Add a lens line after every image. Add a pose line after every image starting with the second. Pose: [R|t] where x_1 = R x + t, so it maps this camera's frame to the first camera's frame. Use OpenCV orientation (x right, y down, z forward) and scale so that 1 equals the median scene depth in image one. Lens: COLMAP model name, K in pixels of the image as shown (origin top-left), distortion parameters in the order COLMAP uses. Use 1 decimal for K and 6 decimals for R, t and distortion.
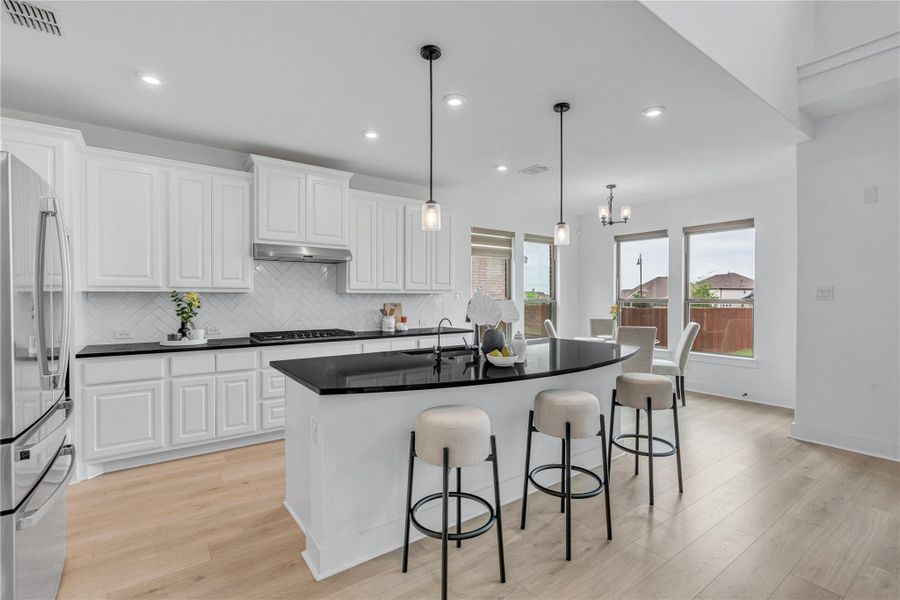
lens RADIAL K [[410.3, 0, 448.3], [0, 410.3, 302.4], [0, 0, 1]] dist [-0.003865, 0.001057]
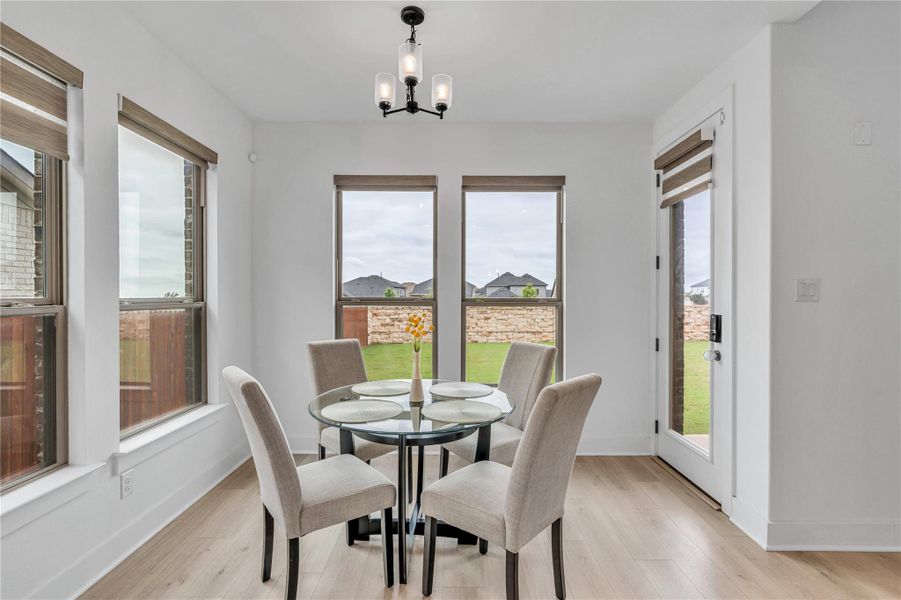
lens RADIAL K [[410.8, 0, 448.3], [0, 410.8, 297.6], [0, 0, 1]] dist [-0.003865, 0.001057]
pose [[0.596881, -0.001940, 0.802328, 0.099967], [0.006140, 0.999979, -0.002150, -0.009199], [-0.802307, 0.006210, 0.596880, 0.738414]]
